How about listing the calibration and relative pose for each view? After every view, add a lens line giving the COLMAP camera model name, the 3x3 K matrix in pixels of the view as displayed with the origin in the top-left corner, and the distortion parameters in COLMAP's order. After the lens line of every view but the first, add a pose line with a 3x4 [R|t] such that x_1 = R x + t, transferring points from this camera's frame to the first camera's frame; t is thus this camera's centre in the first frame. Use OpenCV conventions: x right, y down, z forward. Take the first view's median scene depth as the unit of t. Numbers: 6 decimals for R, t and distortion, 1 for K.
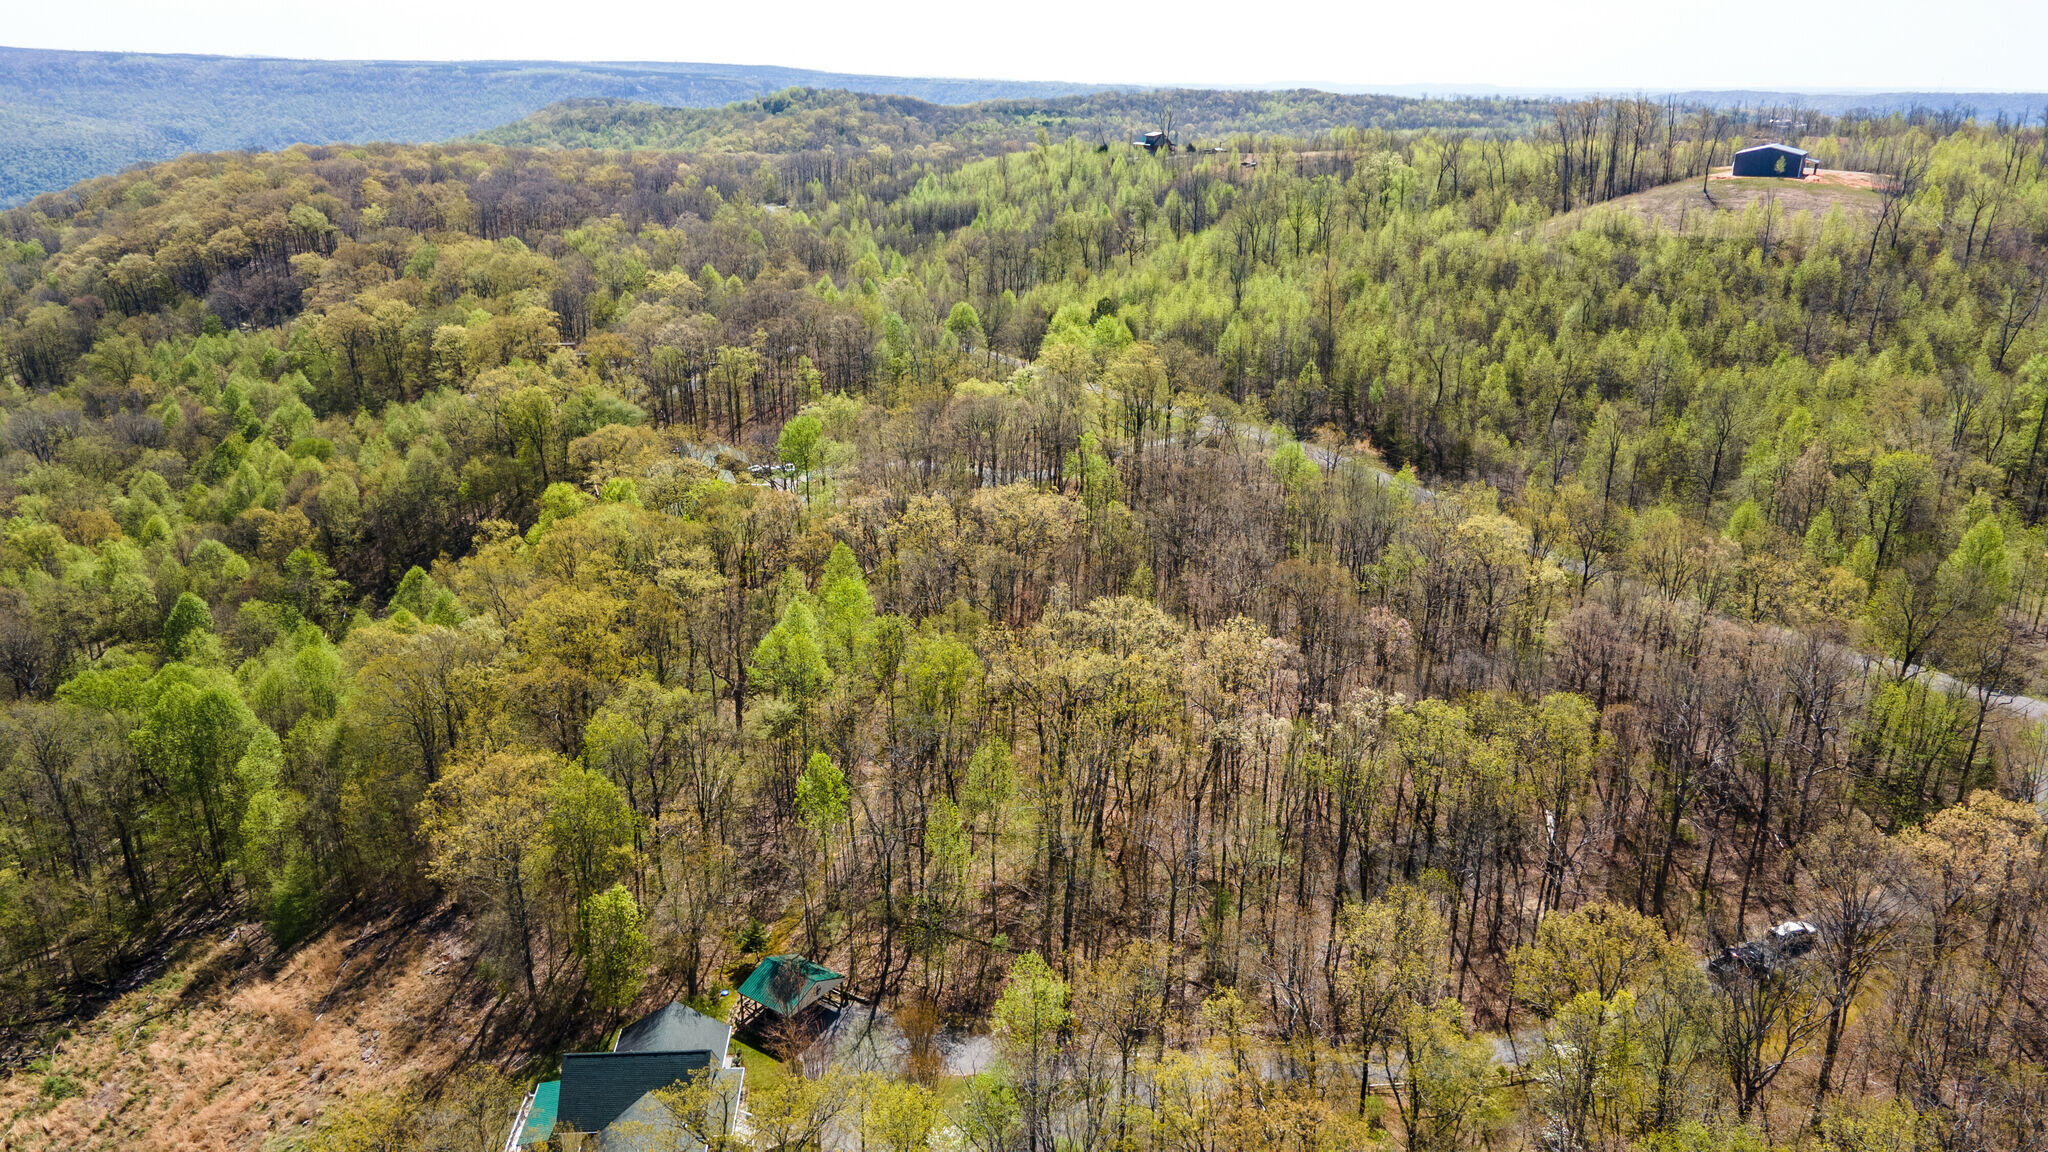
lens RADIAL K [[1489.1, 0, 1025.0], [0, 1489.1, 579.1], [0, 0, 1]] dist [0.032393, 0.032483]
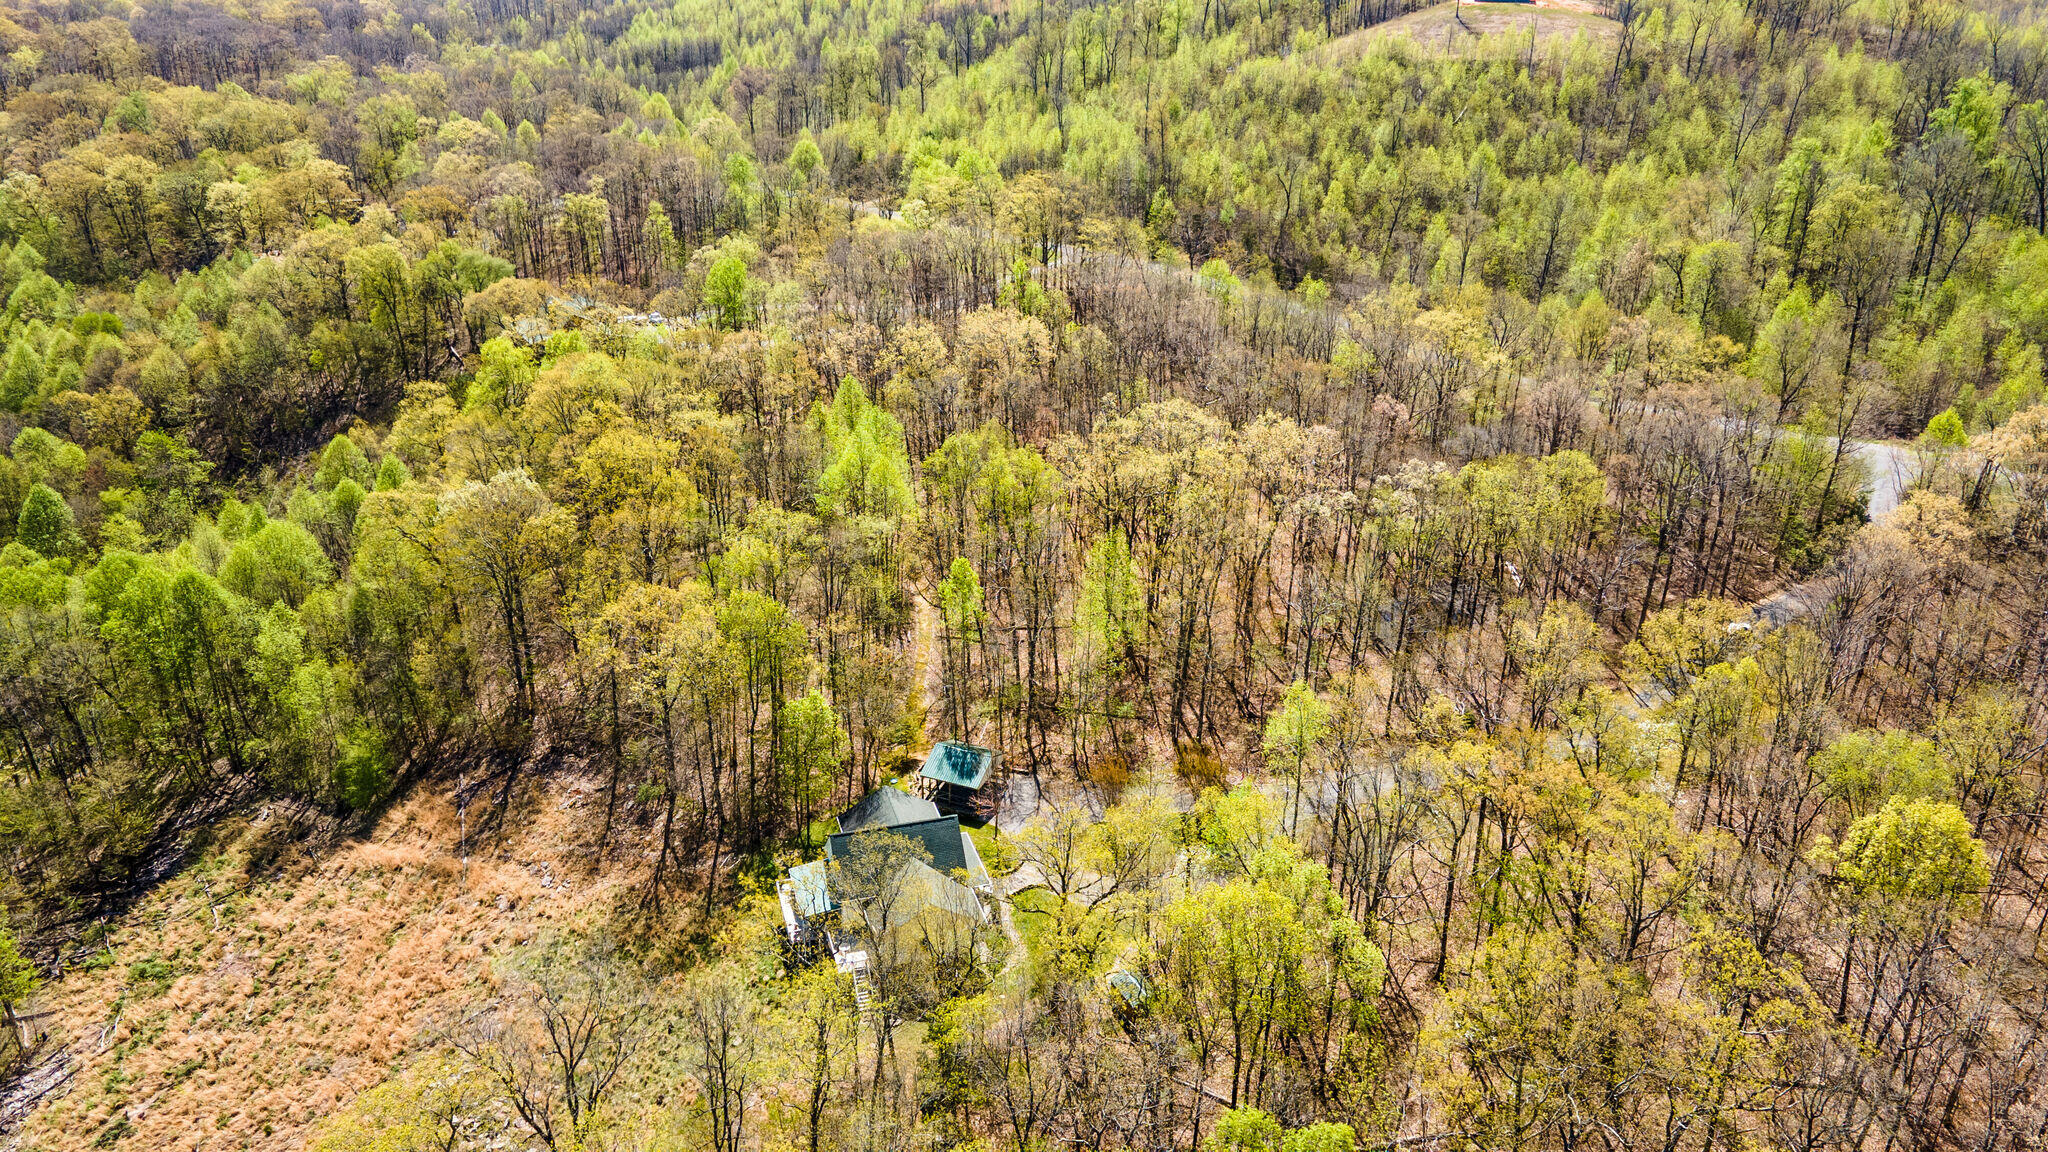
lens RADIAL K [[1489.1, 0, 1019.6], [0, 1489.1, 581.2], [0, 0, 1]] dist [0.032393, 0.032483]
pose [[0.973335, -0.093495, 0.209471, -0.157083], [0.072121, 0.991590, 0.107465, 0.010042], [-0.217757, -0.089492, 0.971892, -0.031689]]
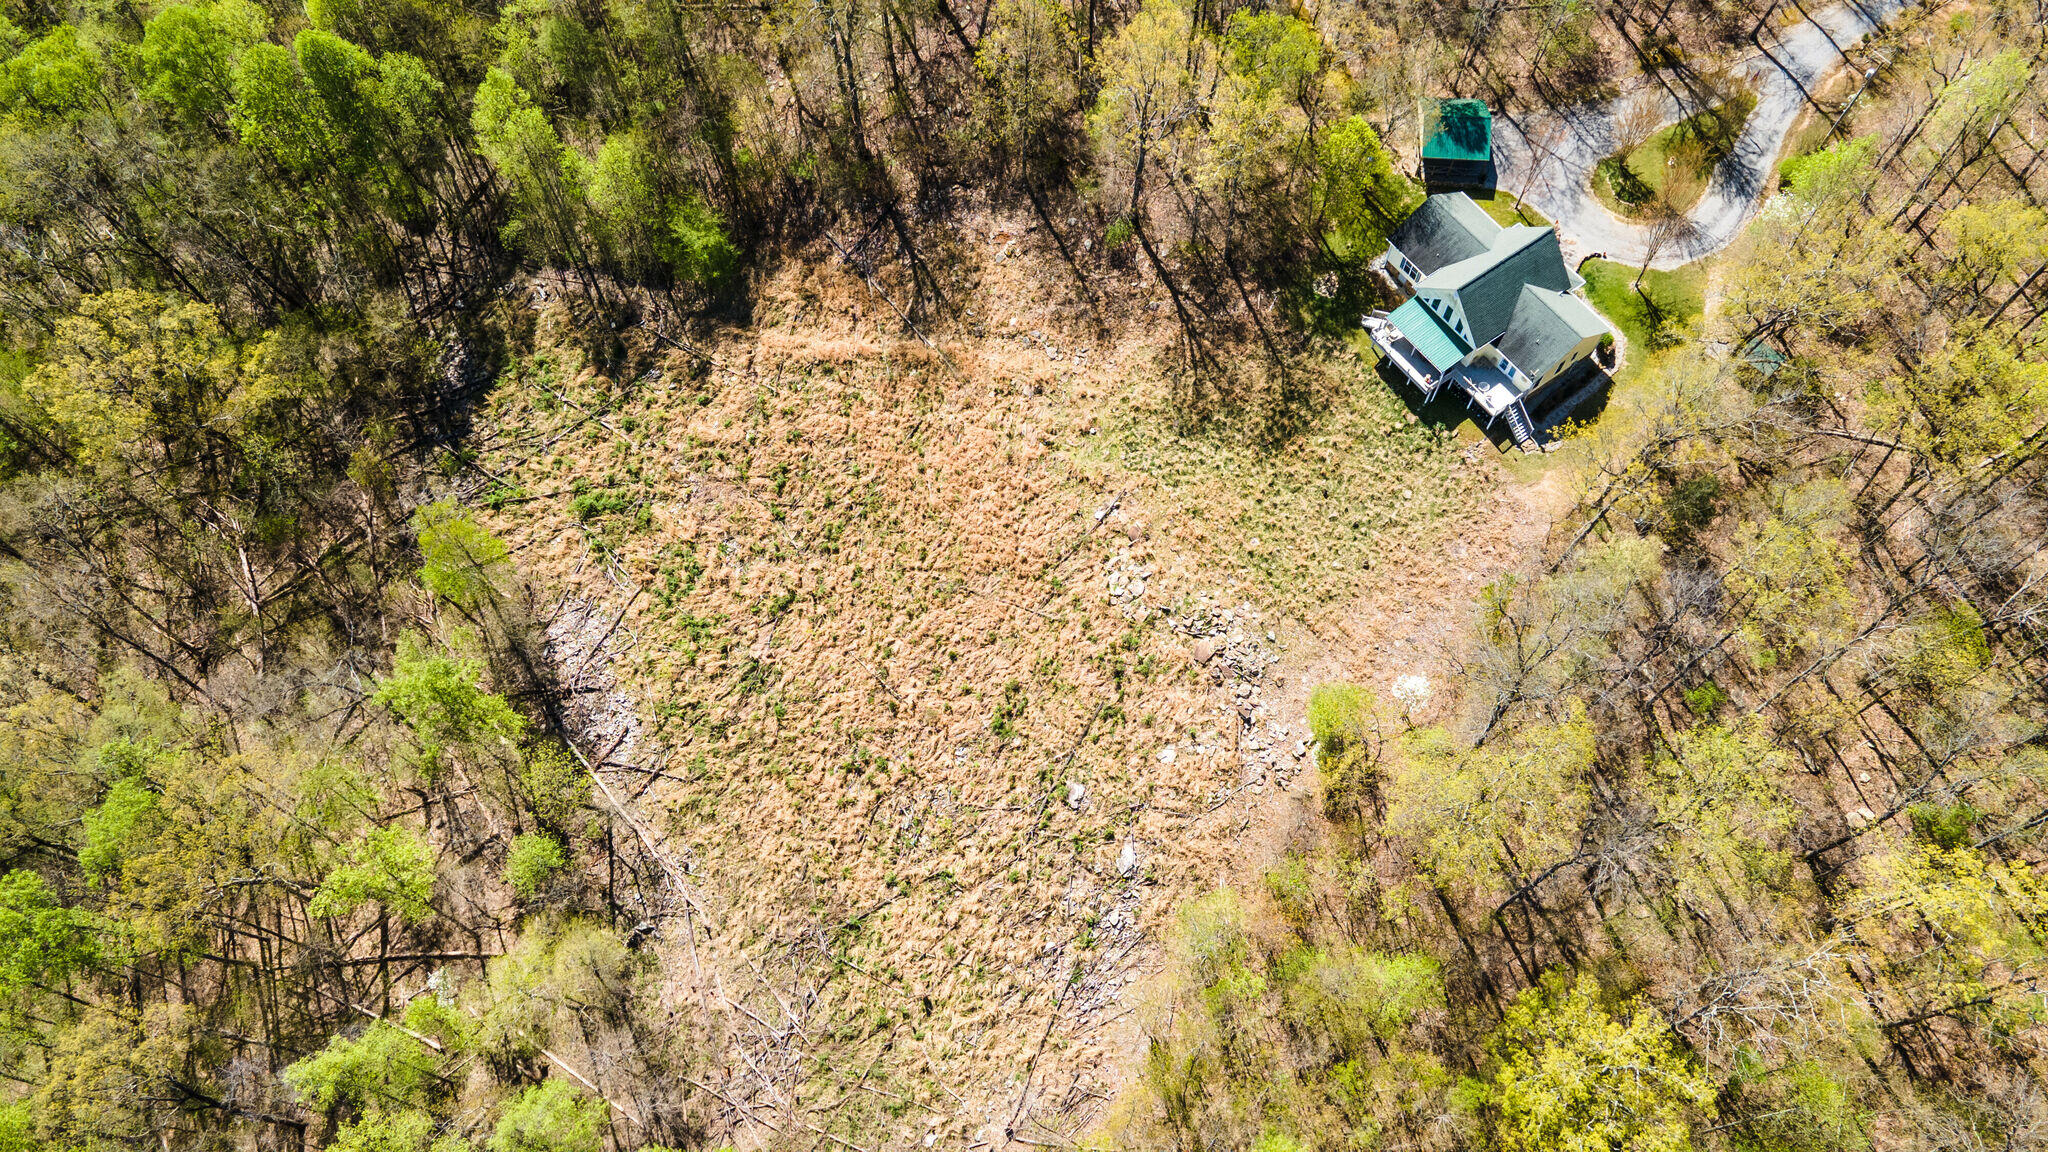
lens RADIAL K [[1489.1, 0, 1028.5], [0, 1489.1, 579.8], [0, 0, 1]] dist [0.032393, 0.032483]
pose [[0.845099, -0.481465, 0.232379, -0.377199], [0.173776, 0.658458, 0.732281, -0.159682], [-0.505579, -0.578468, 0.640129, 0.140036]]
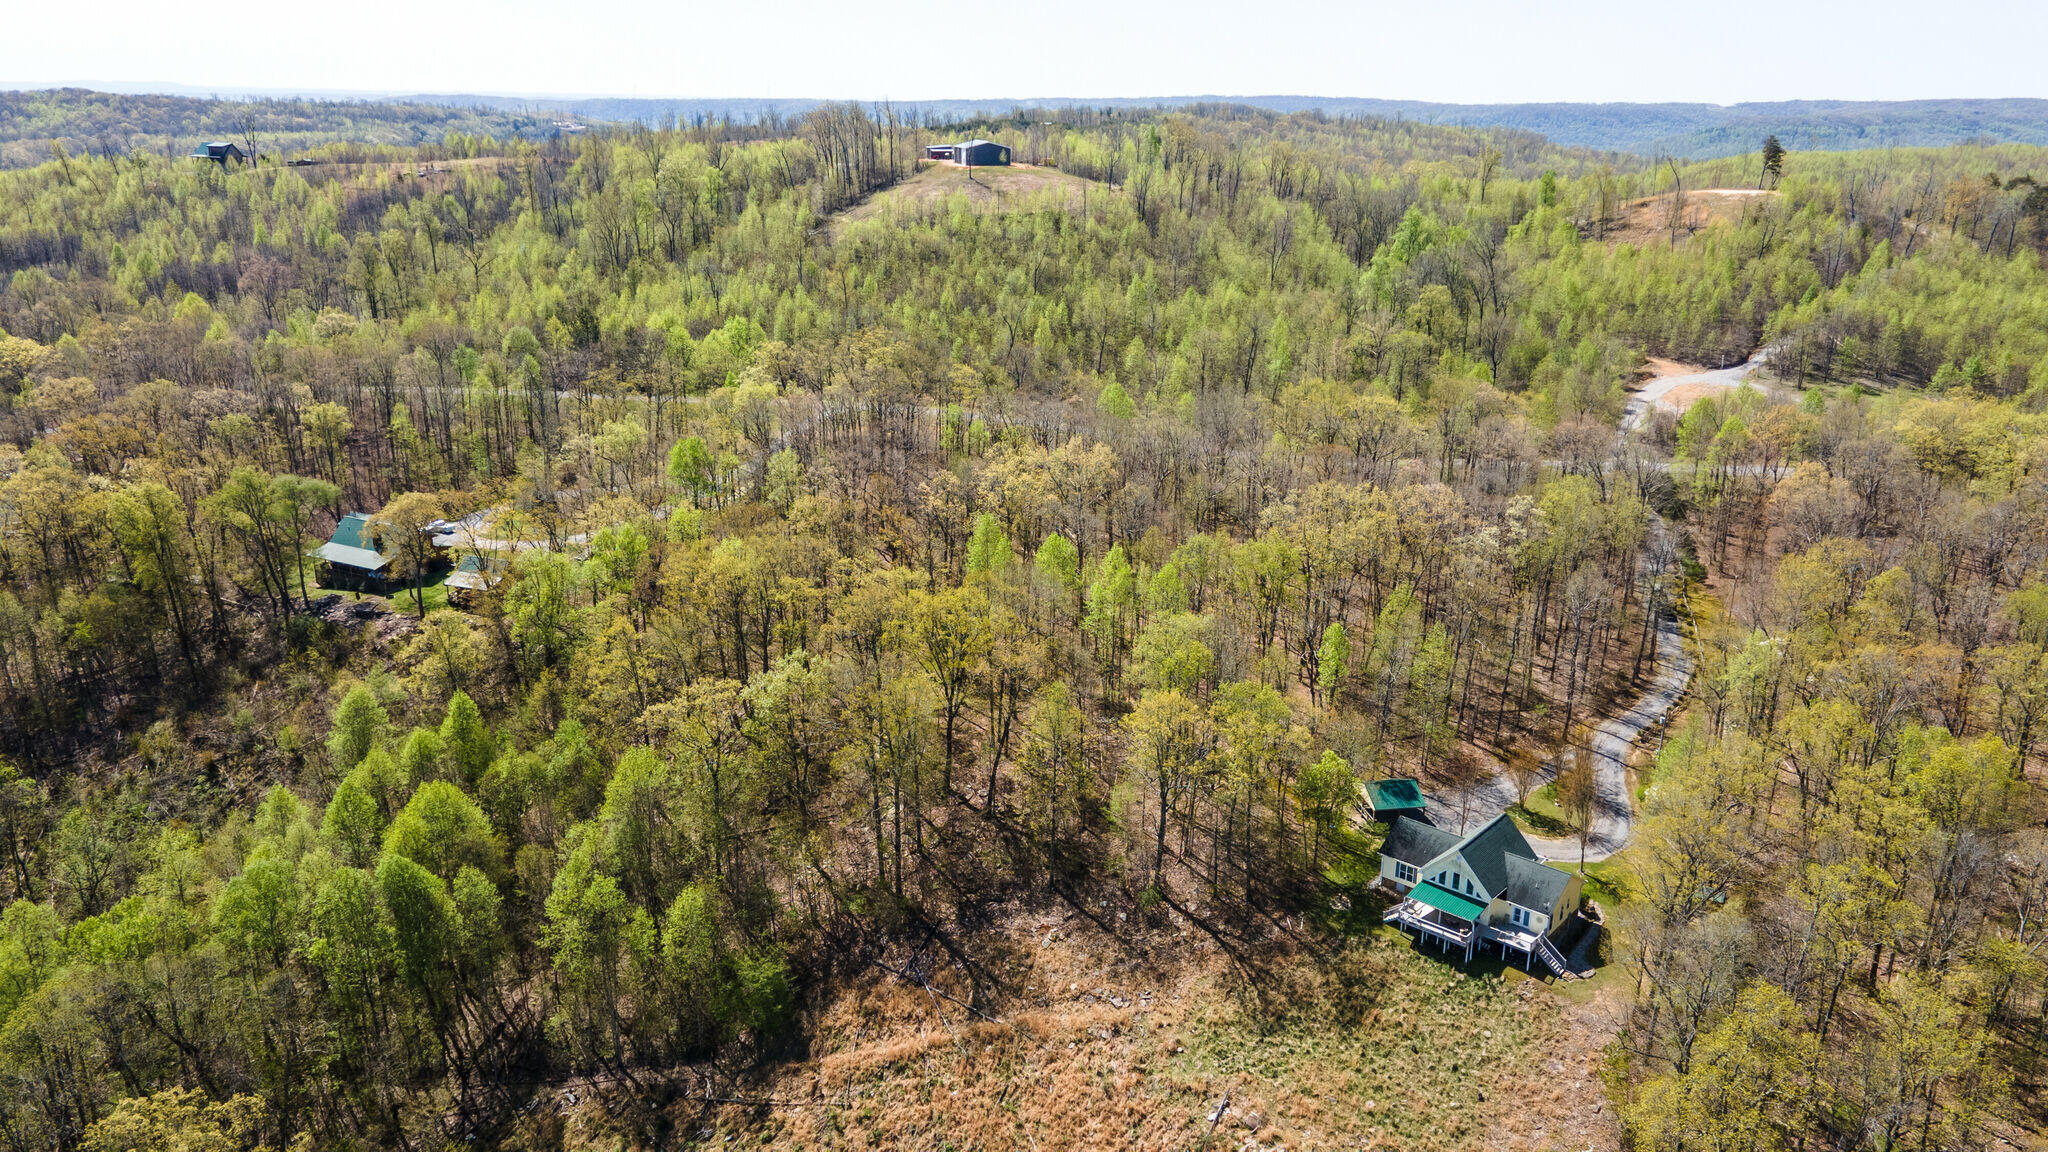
lens RADIAL K [[1489.1, 0, 1035.1], [0, 1489.1, 581.6], [0, 0, 1]] dist [0.032393, 0.032483]
pose [[0.701236, -0.225145, 0.676445, -0.566719], [0.224799, 0.970249, 0.089896, -0.043744], [-0.676560, 0.089026, 0.730986, 0.115306]]
